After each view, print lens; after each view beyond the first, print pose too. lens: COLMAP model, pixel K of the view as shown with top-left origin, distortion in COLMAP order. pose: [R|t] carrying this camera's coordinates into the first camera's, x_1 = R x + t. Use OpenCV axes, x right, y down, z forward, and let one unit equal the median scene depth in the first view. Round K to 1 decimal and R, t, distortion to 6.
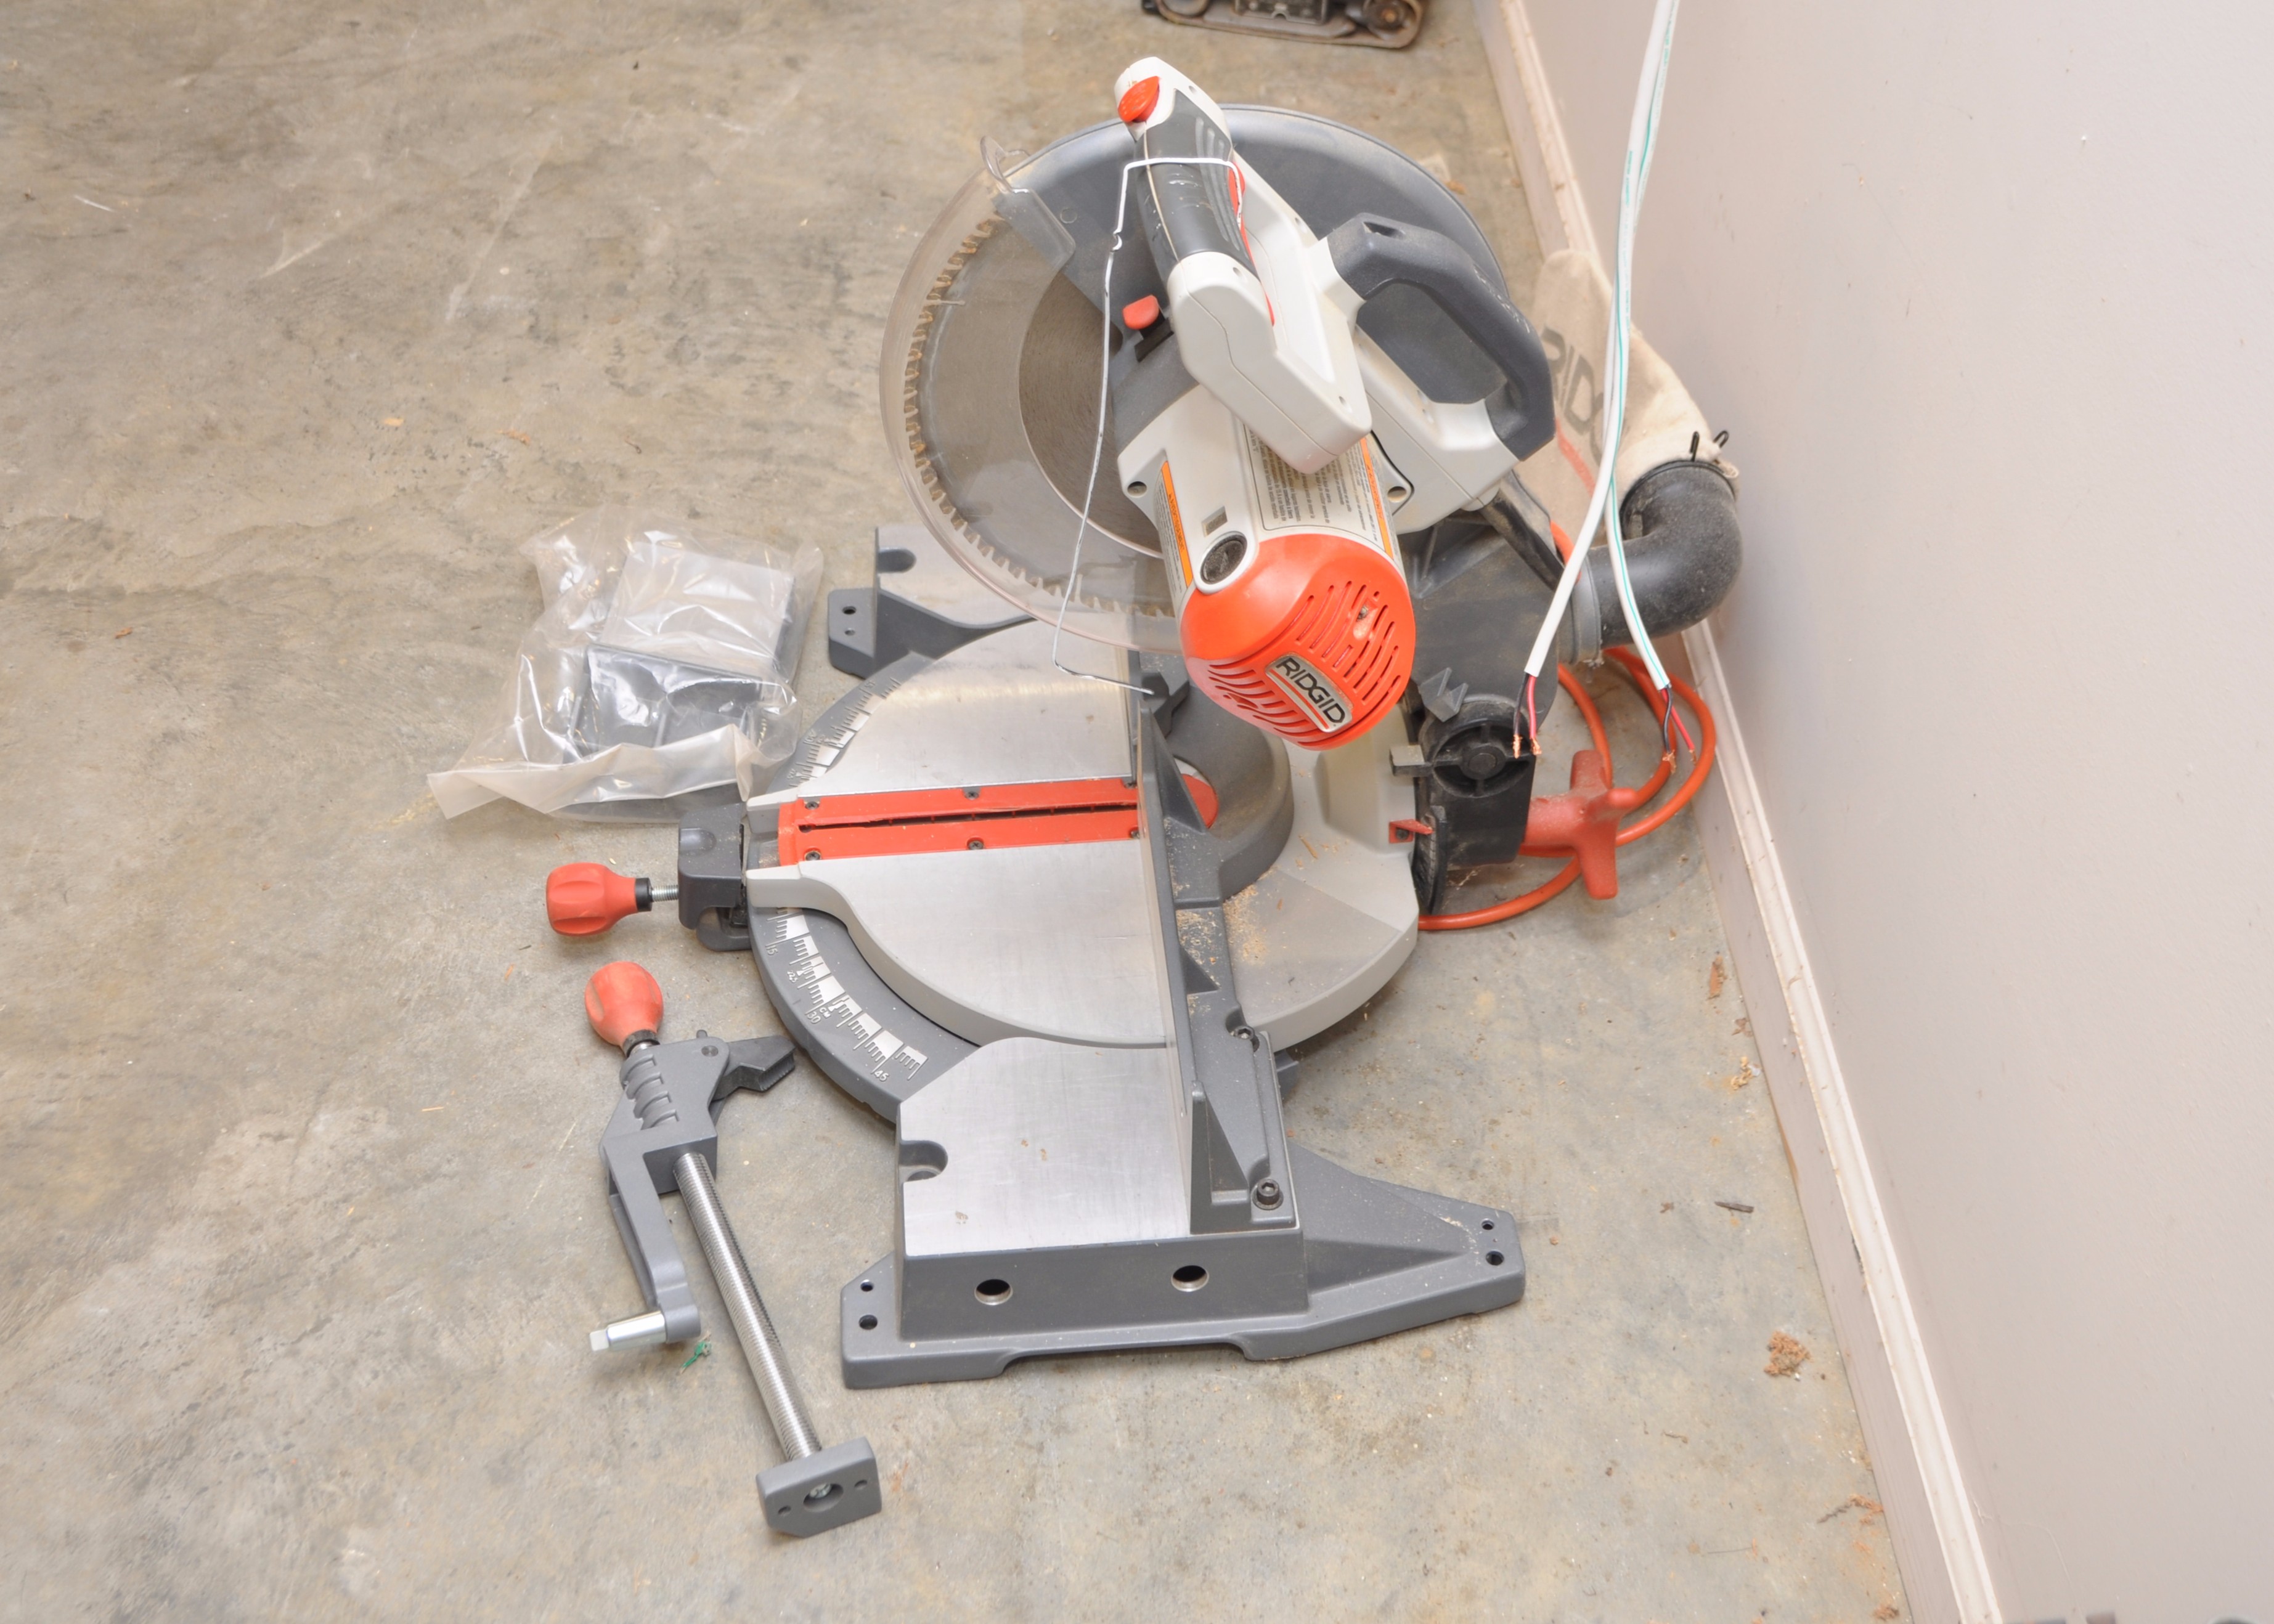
lens RADIAL K [[2747.0, 0, 1138.7], [0, 2747.0, 804.5], [0, 0, 1]] dist [-0.063229, 0.000000]
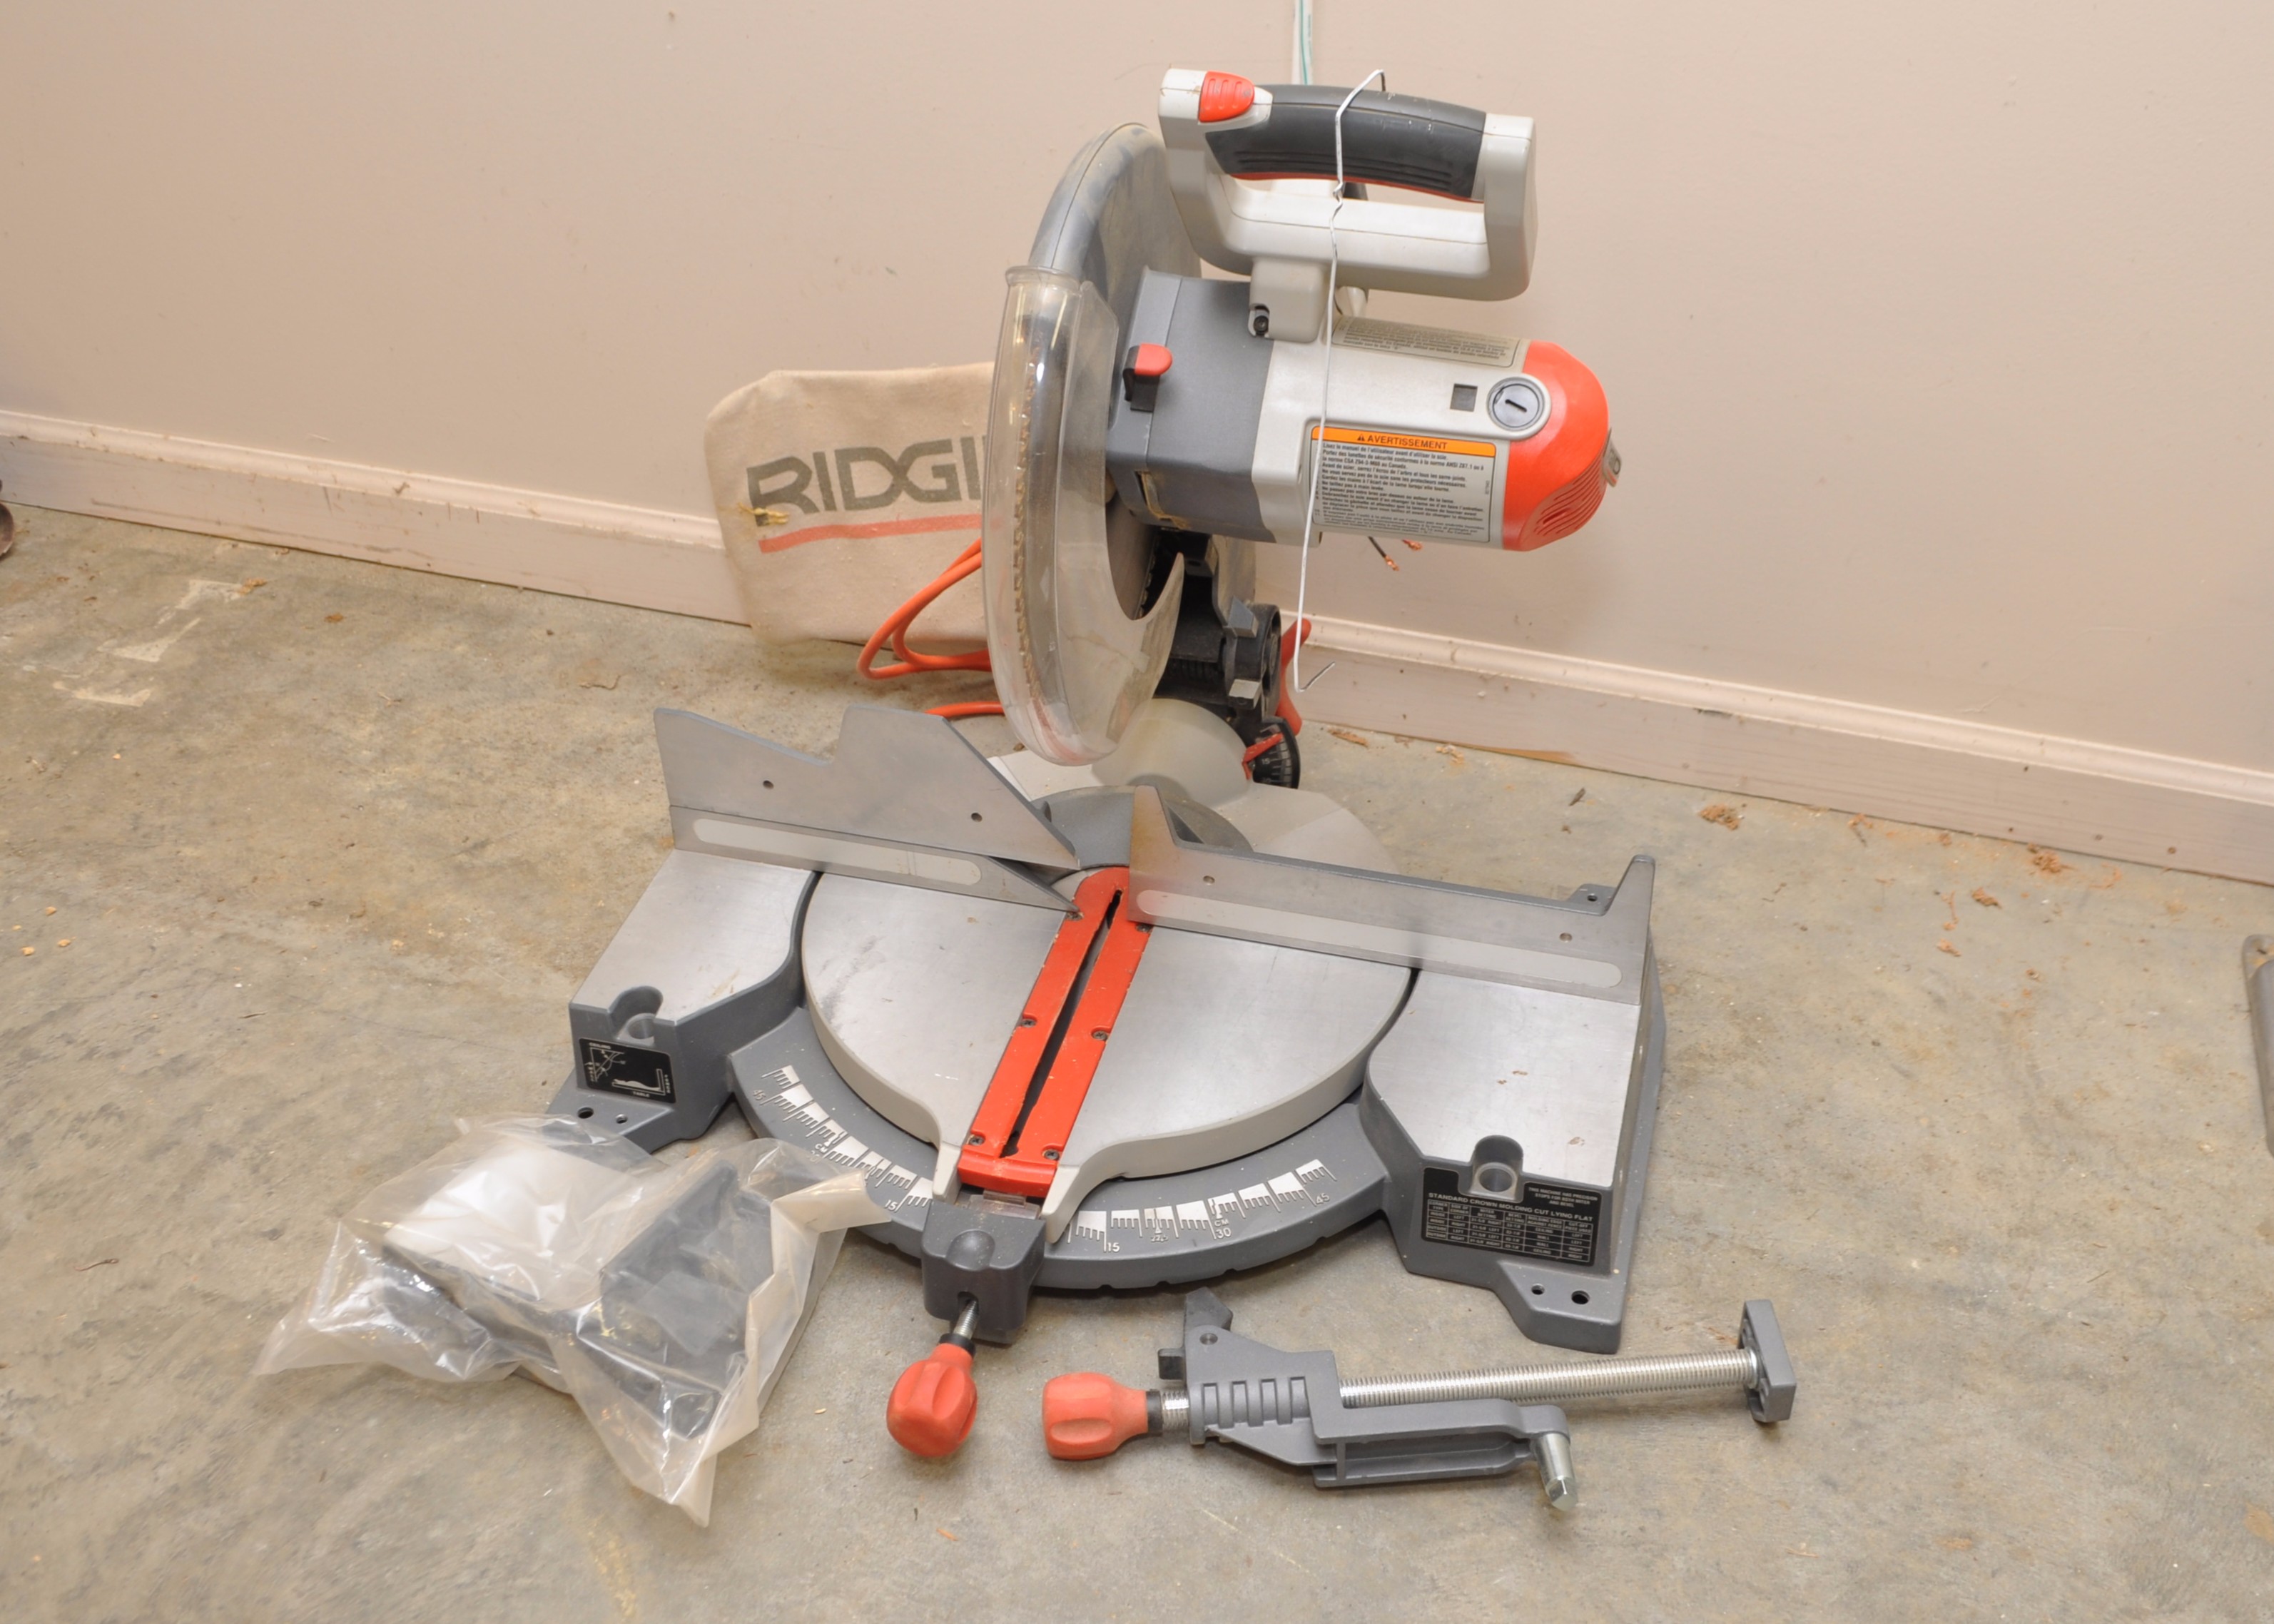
lens RADIAL K [[2436.2, 0, 1144.4], [0, 2436.2, 826.5], [0, 0, 1]] dist [-0.089923, 0.000000]
pose [[0.334335, -0.581815, 0.741425, -0.671622], [0.662922, 0.704360, 0.253793, -0.253487], [-0.669891, 0.406656, 0.621190, 0.442525]]
